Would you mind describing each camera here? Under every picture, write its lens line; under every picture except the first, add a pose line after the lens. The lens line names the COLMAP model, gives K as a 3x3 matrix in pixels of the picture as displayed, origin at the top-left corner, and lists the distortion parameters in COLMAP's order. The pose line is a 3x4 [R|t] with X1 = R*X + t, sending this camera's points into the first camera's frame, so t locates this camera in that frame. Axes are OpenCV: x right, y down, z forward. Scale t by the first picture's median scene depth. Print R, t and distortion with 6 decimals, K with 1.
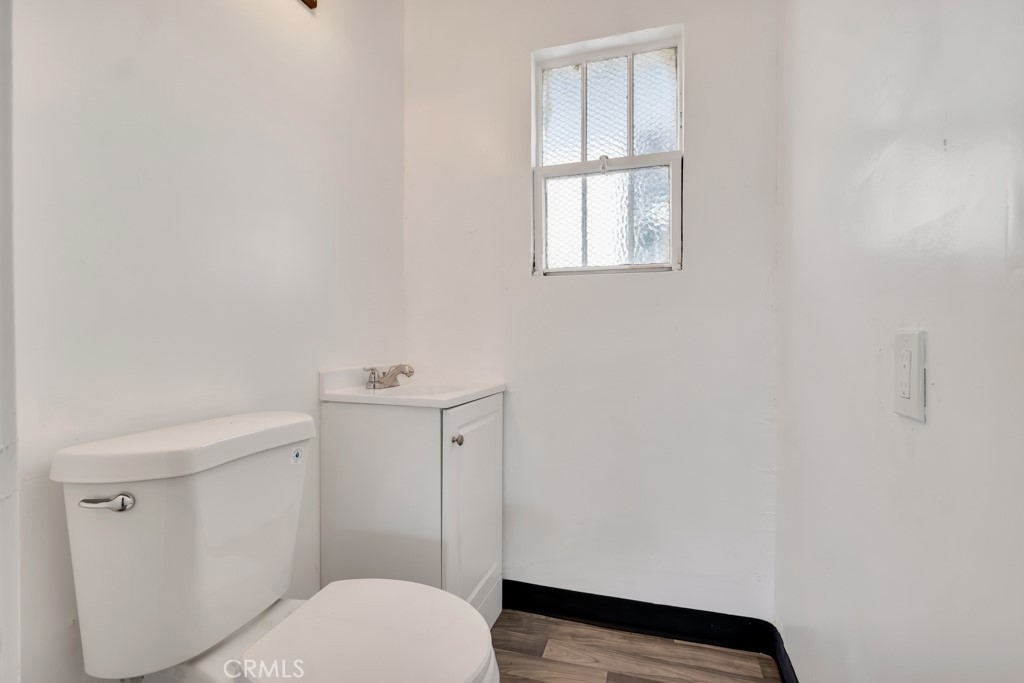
lens RADIAL K [[464.3, 0, 515.3], [0, 464.3, 341.4], [0, 0, 1]] dist [0.001349, 0.000549]
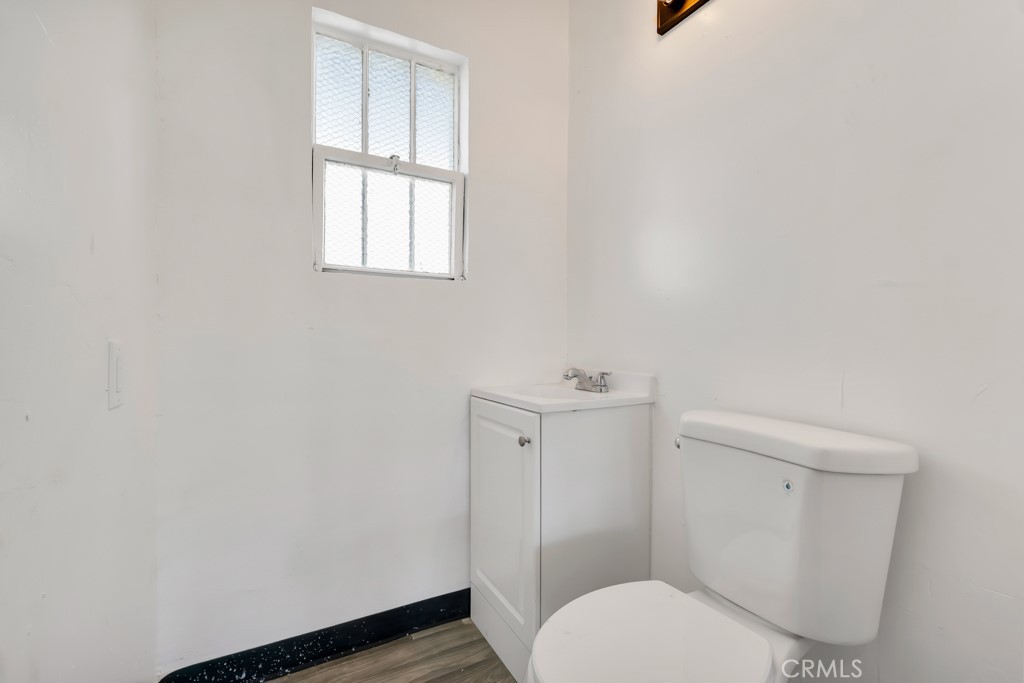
lens RADIAL K [[492.9, 0, 512.0], [0, 492.9, 341.5], [0, 0, 1]] dist [0.001983, 0.000223]
pose [[0.663717, 0.006561, 0.747955, -0.390746], [0.003748, 0.999920, -0.012098, 0.000424], [-0.747974, 0.010833, 0.663639, 0.129898]]
